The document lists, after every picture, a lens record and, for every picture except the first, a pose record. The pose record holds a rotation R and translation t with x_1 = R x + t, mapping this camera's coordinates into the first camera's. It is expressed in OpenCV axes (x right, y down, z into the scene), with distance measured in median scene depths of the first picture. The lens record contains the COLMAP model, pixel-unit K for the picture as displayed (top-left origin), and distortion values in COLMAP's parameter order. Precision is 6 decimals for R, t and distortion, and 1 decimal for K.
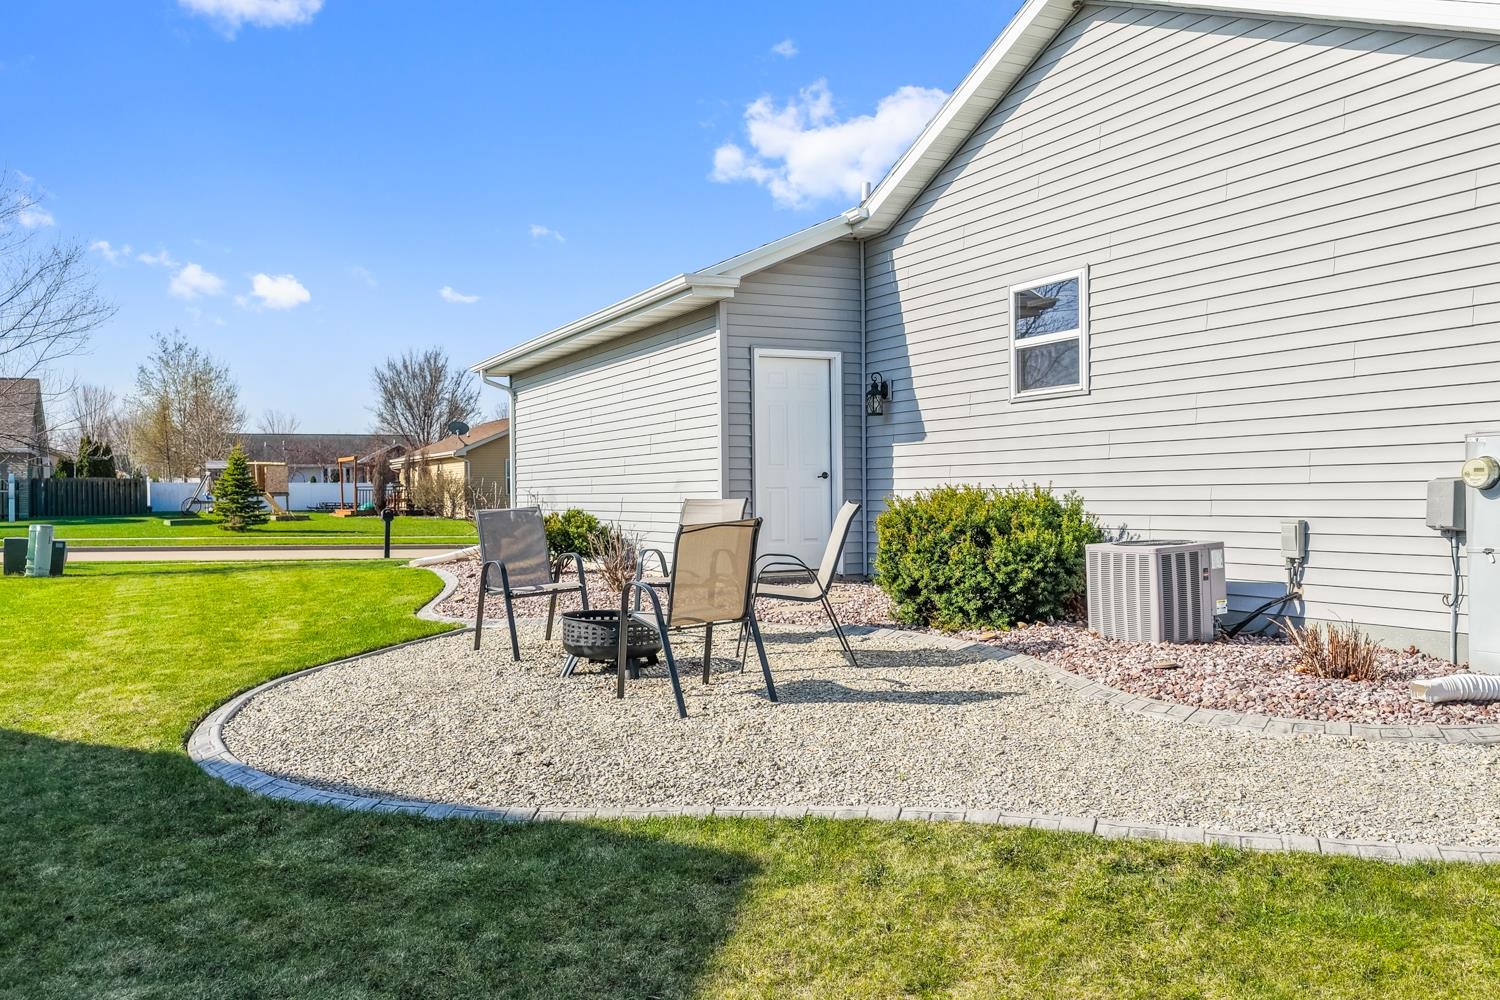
lens RADIAL K [[1280.0, 0, 750.0], [0, 1280.0, 500.0], [0, 0, 1]] dist [-0.005389, -0.003203]
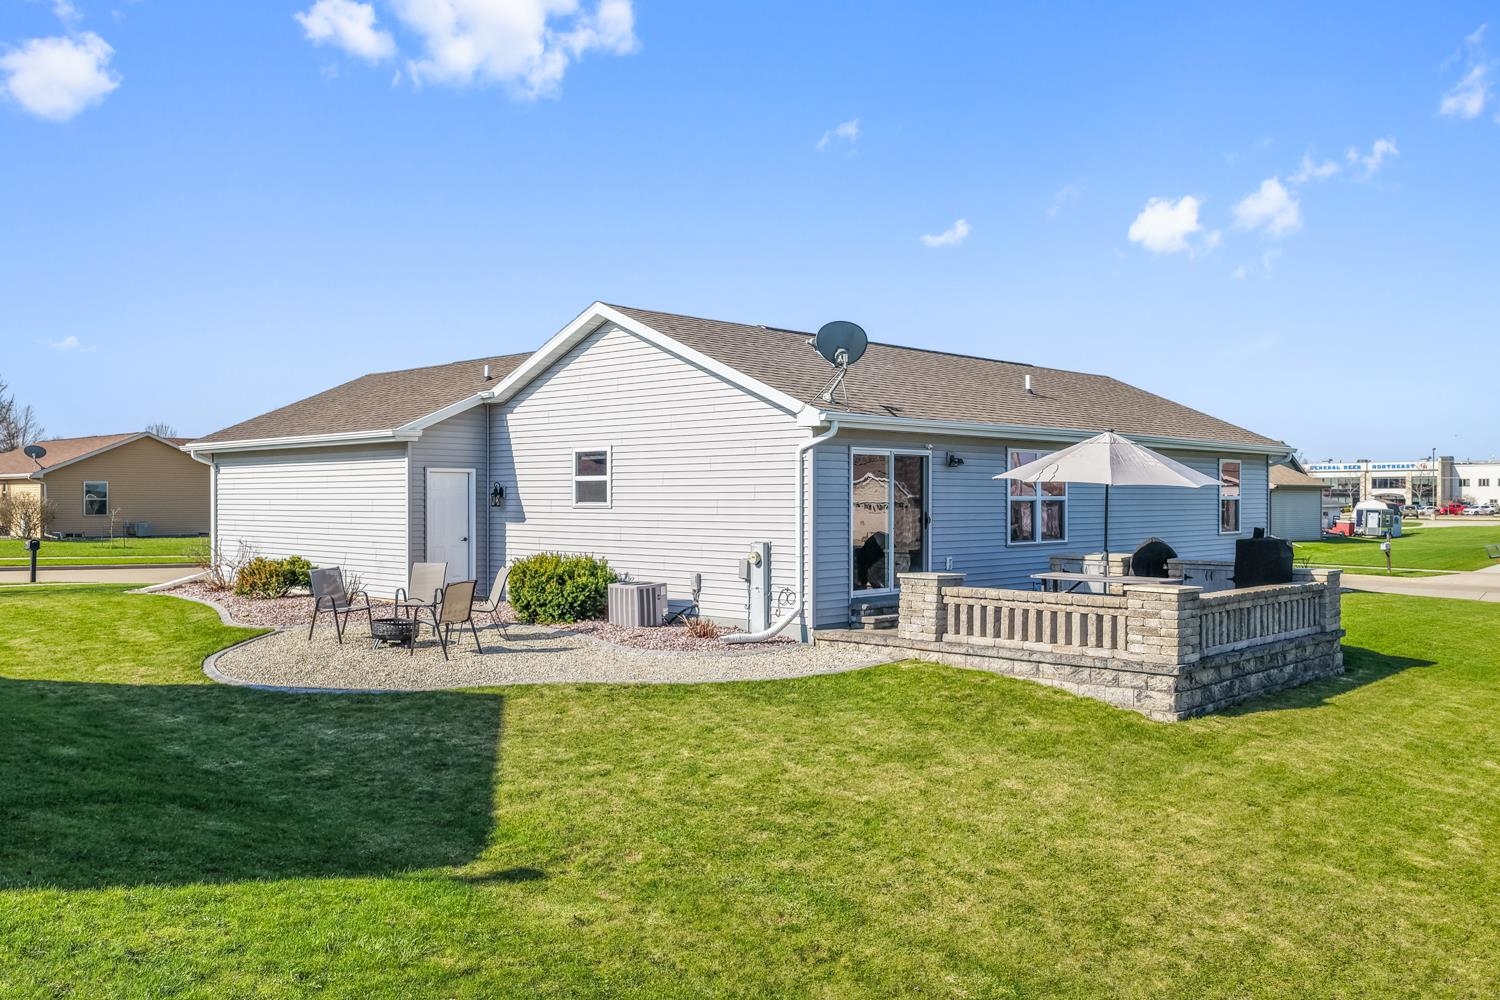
lens RADIAL K [[1280.0, 0, 750.0], [0, 1280.0, 500.0], [0, 0, 1]] dist [-0.005389, -0.003203]
pose [[0.937492, 0.009590, 0.347875, -0.267038], [-0.008075, 0.999951, -0.005807, -0.095267], [-0.347913, 0.002635, 0.937523, -1.109620]]
